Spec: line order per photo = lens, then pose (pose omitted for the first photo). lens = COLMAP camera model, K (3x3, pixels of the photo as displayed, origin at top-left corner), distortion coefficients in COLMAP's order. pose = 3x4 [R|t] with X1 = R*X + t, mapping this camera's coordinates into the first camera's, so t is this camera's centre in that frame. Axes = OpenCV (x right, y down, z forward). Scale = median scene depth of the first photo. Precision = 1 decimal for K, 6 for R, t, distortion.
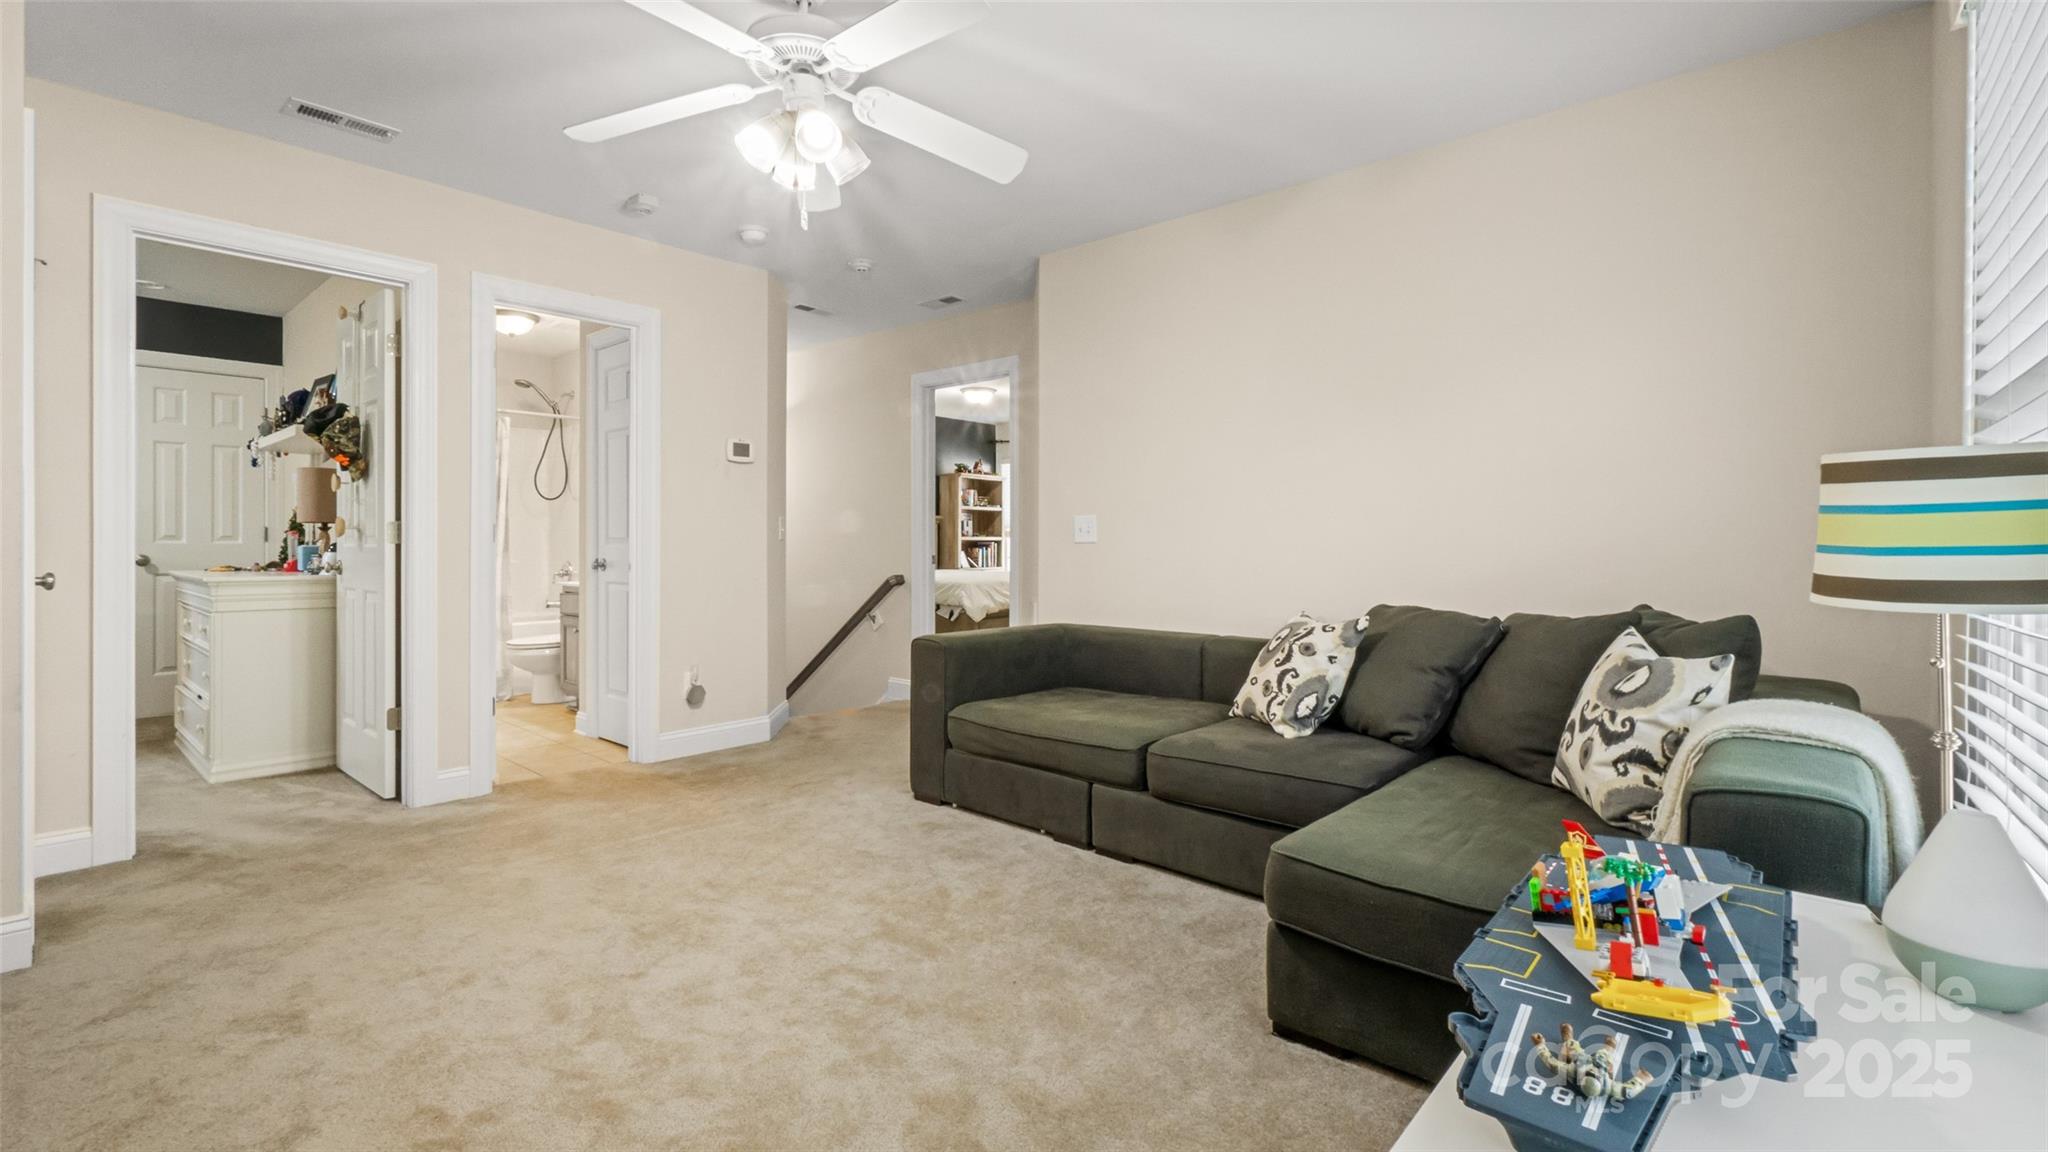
lens RADIAL K [[885.5, 0, 1023.6], [0, 885.5, 560.8], [0, 0, 1]] dist [0.001056, -0.000489]
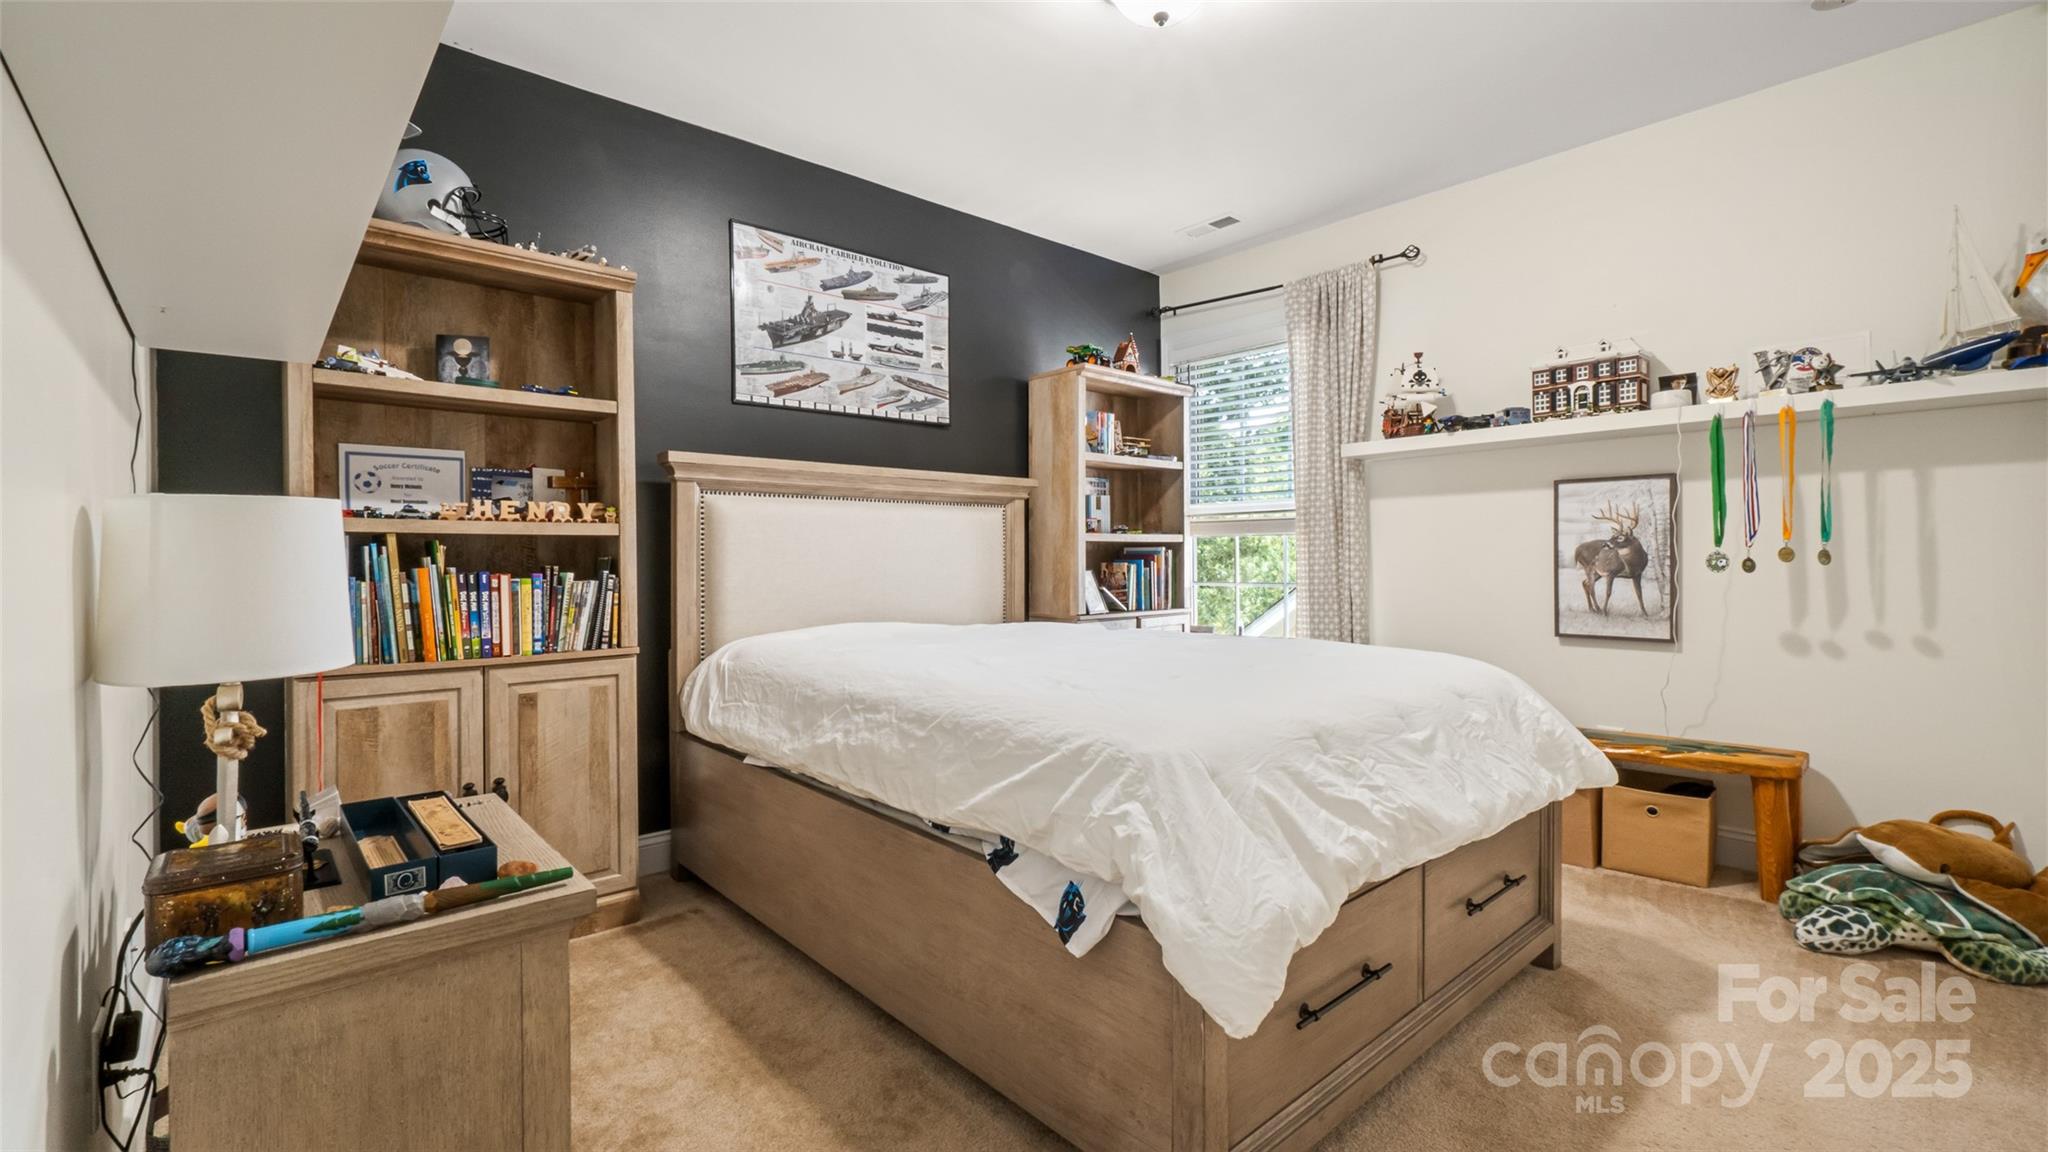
lens RADIAL K [[885.5, 0, 1025.7], [0, 885.5, 572.9], [0, 0, 1]] dist [0.001056, -0.000489]
pose [[0.993540, -0.011035, -0.112946, -0.051367], [0.010439, 0.999928, -0.005866, -0.007804], [0.113003, 0.004649, 0.993584, 0.603095]]
